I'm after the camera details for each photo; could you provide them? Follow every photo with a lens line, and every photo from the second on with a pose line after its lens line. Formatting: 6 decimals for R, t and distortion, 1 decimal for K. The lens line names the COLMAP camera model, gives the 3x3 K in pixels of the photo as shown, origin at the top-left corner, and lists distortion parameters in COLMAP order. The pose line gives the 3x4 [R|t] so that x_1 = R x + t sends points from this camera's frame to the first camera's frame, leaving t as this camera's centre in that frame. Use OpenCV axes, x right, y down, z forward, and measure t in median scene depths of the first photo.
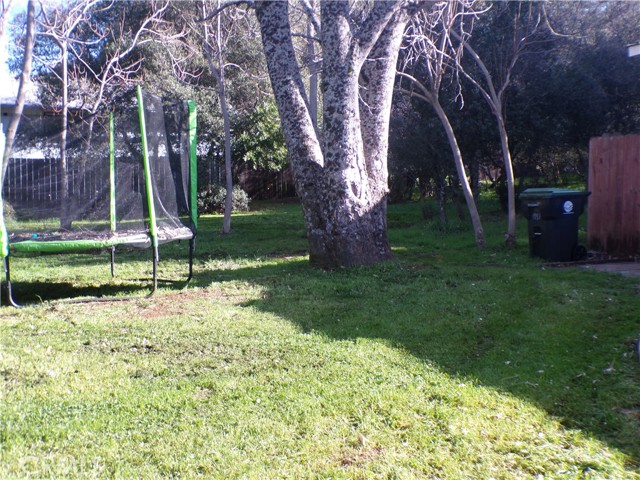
lens RADIAL K [[776.8, 0, 320.0], [0, 776.8, 240.0], [0, 0, 1]] dist [0.079690, 0.000381]
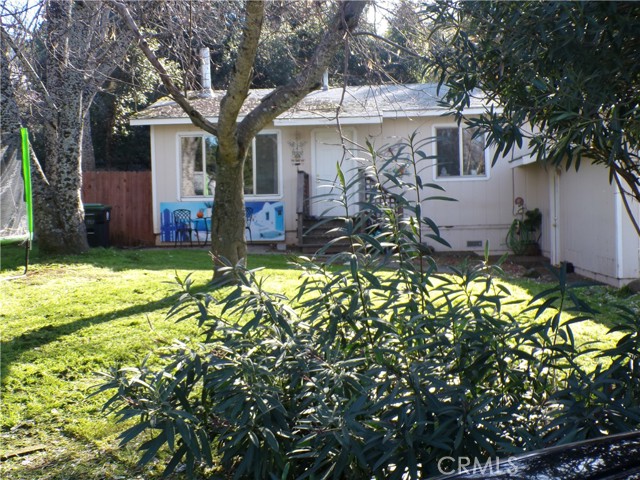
lens RADIAL K [[776.8, 0, 320.0], [0, 776.8, 240.0], [0, 0, 1]] dist [0.079690, 0.000381]
pose [[0.459321, -0.037658, 0.887472, -1.057204], [0.067059, 0.997720, 0.007629, 0.027966], [-0.885736, 0.056009, 0.460798, -0.120512]]
